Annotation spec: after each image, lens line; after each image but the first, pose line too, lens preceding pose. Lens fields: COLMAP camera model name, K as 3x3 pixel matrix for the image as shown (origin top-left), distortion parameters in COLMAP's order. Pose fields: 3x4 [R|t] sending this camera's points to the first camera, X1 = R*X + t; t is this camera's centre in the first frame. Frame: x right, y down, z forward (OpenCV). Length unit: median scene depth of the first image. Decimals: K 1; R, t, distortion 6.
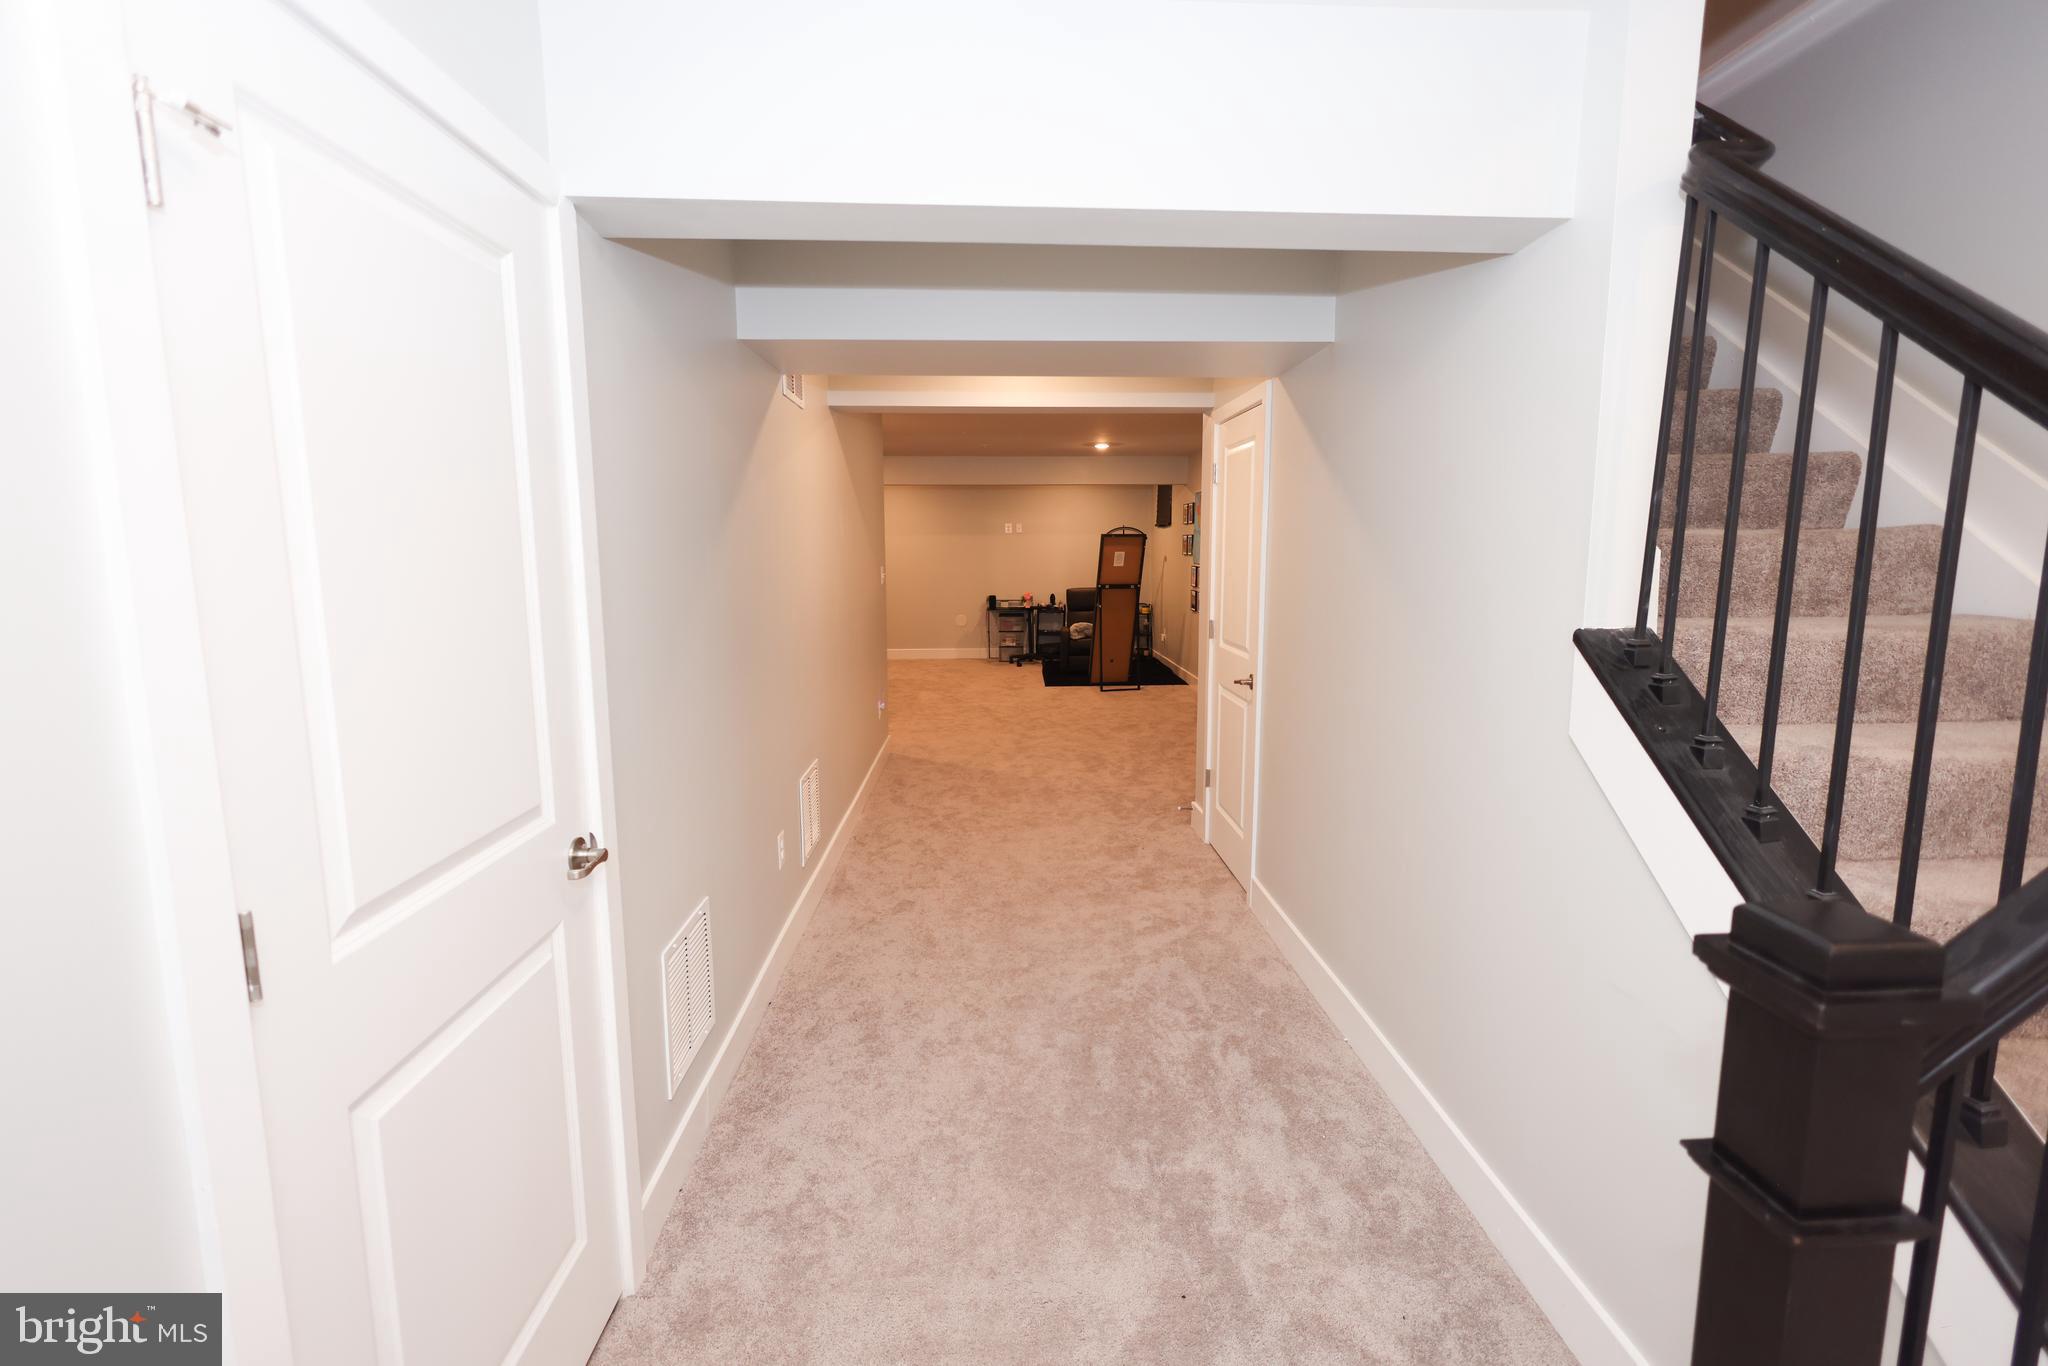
lens RADIAL K [[933.3, 0, 1030.0], [0, 933.3, 677.0], [0, 0, 1]] dist [0.003343, 0.000151]
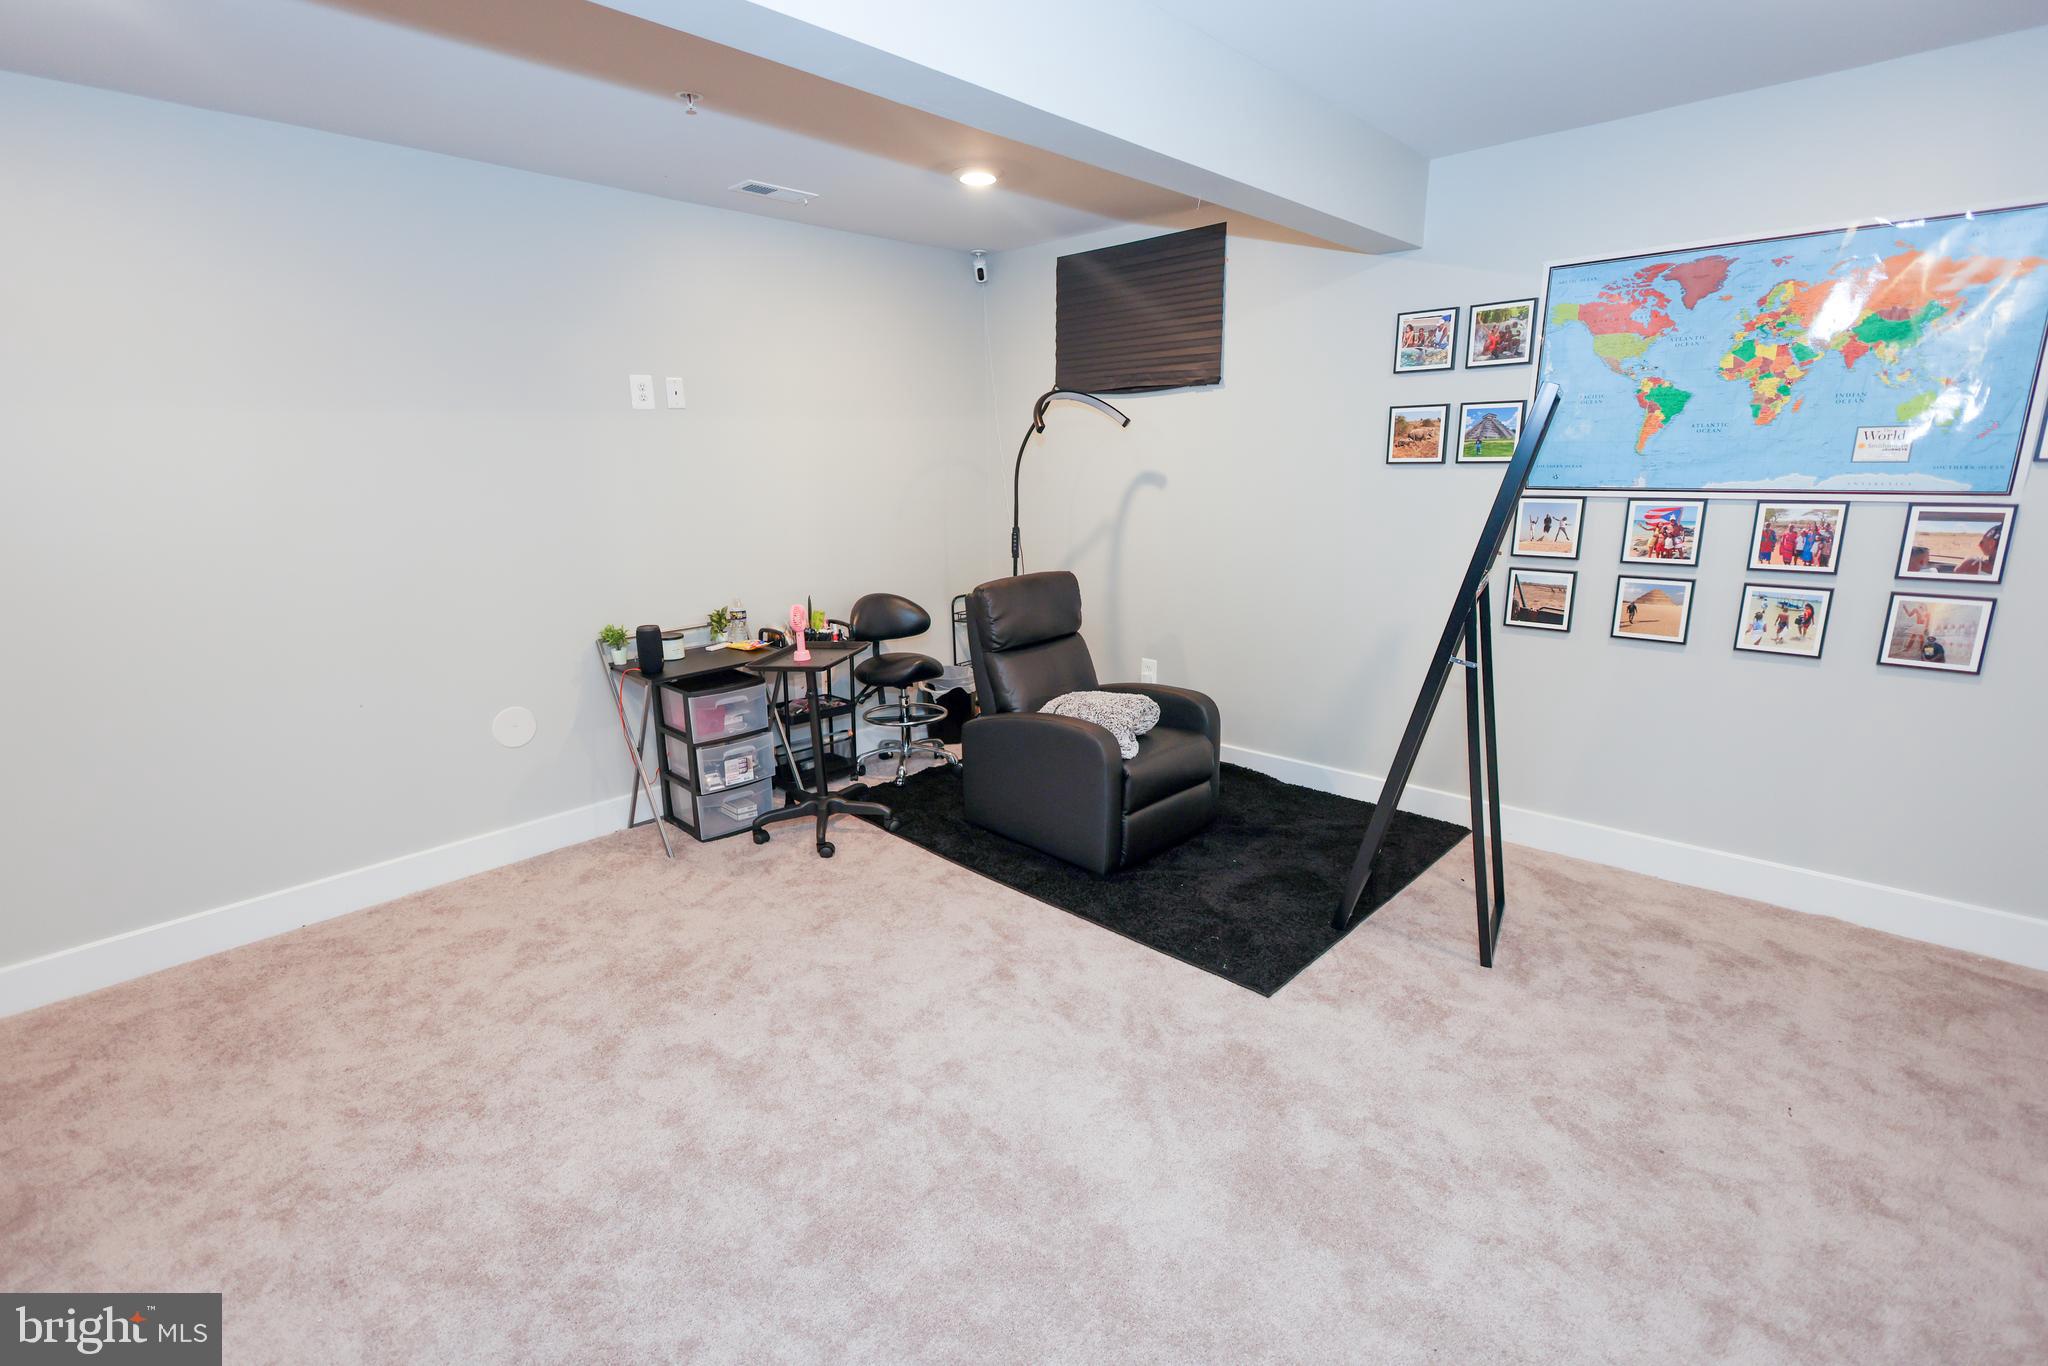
lens RADIAL K [[933.3, 0, 1030.0], [0, 933.3, 677.0], [0, 0, 1]] dist [0.003343, 0.000151]
pose [[0.704392, -0.164878, 0.690396, -0.155744], [0.103301, 0.986104, 0.130104, -0.096590], [-0.702254, -0.020325, 0.711636, 0.706929]]
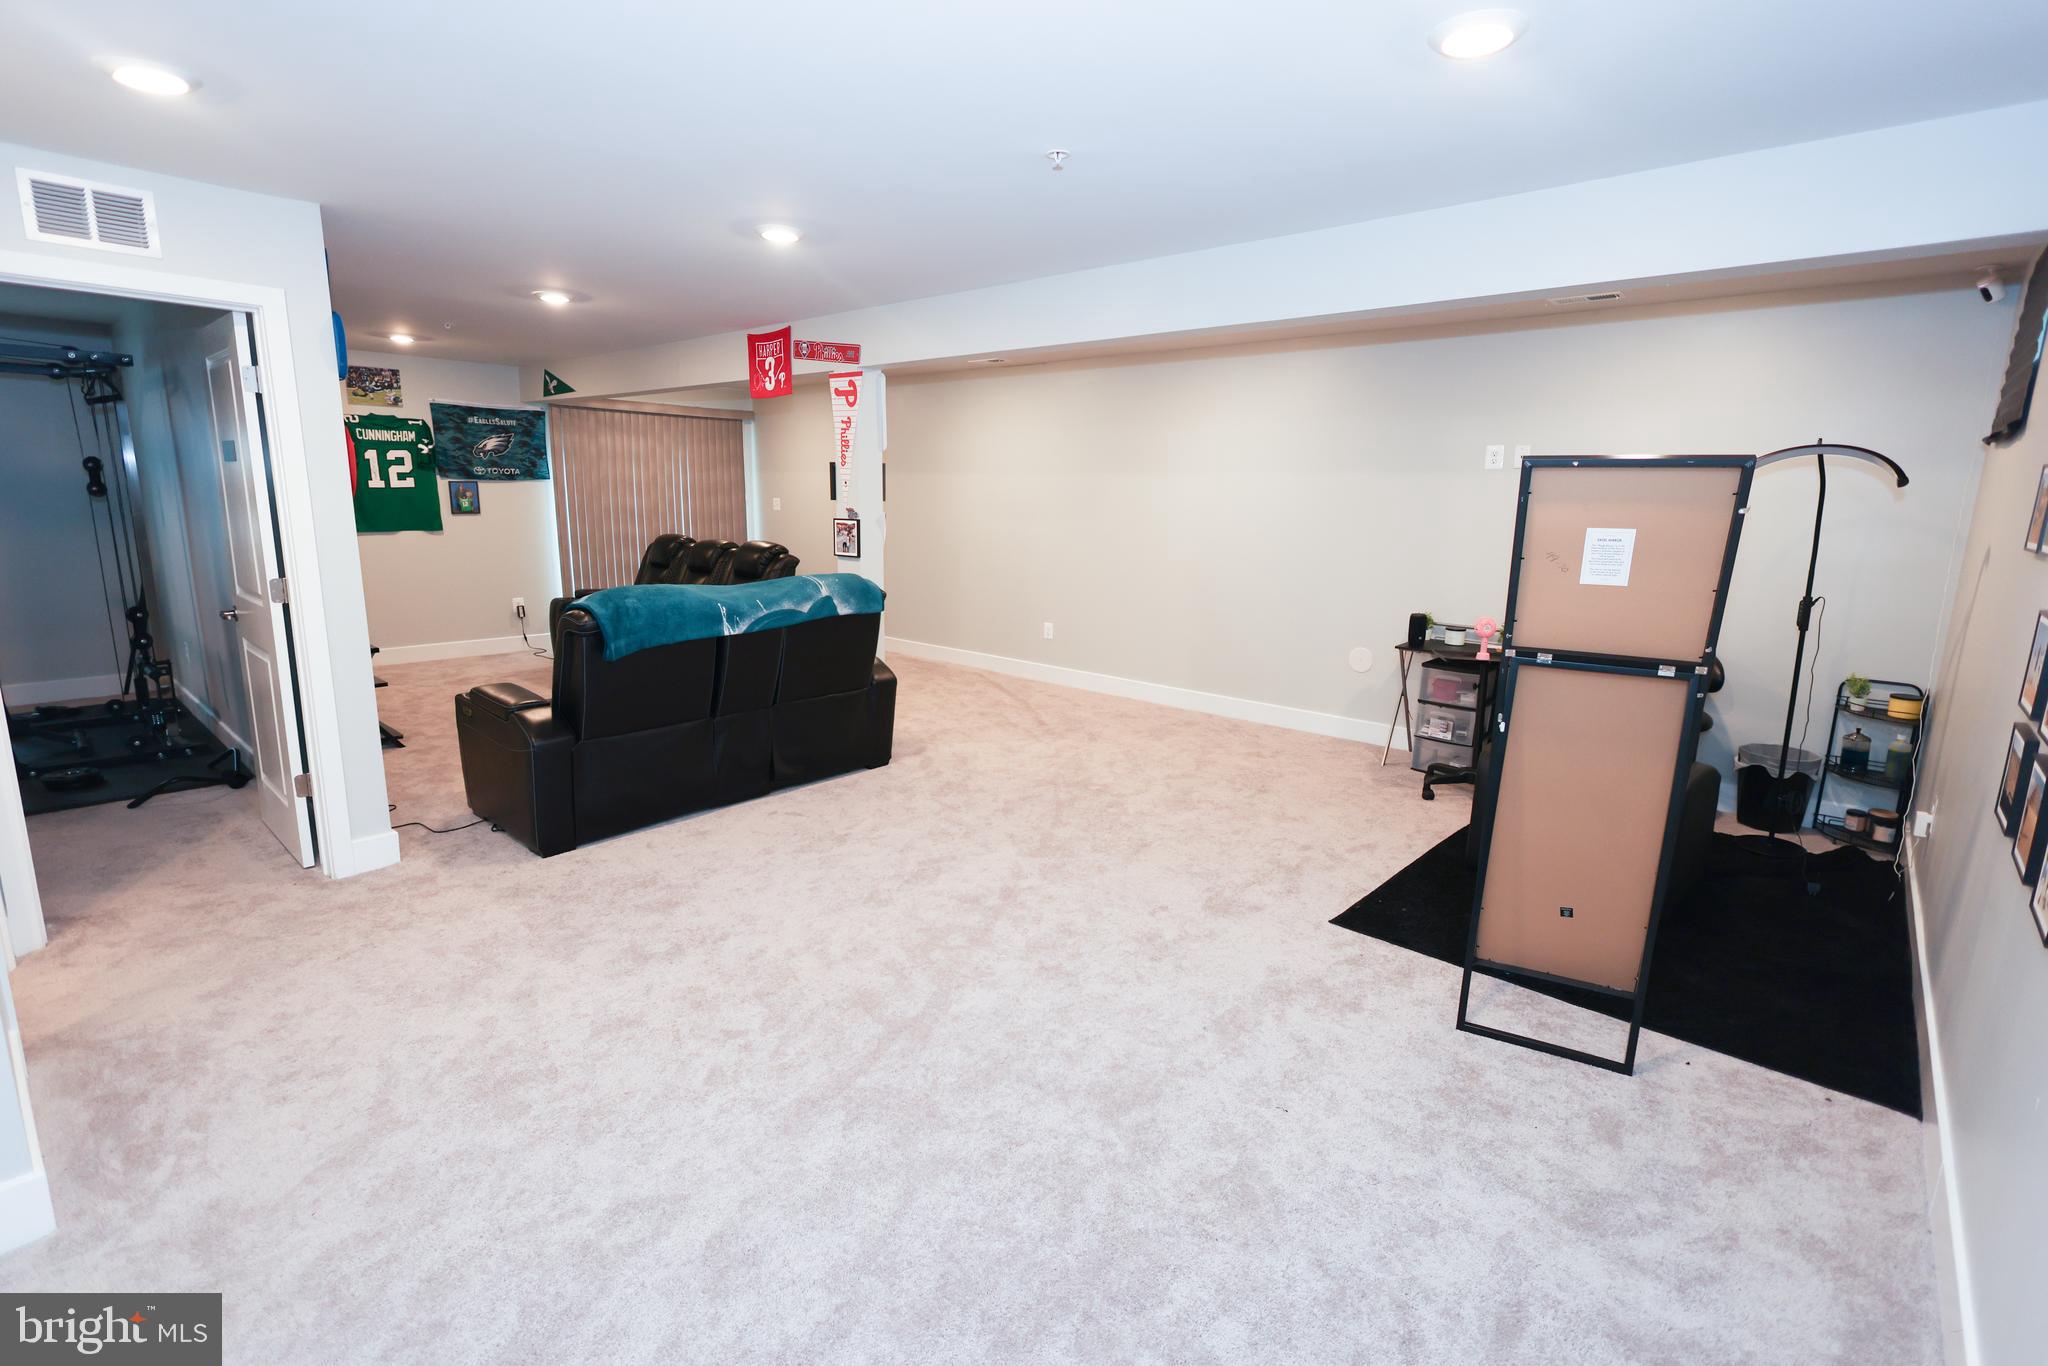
lens RADIAL K [[933.3, 0, 1030.0], [0, 933.3, 677.0], [0, 0, 1]] dist [0.003343, 0.000151]
pose [[0.724489, 0.151215, -0.672496, 0.123528], [-0.115535, 0.988477, 0.097798, -0.079706], [0.679535, 0.006843, 0.733611, 0.559177]]
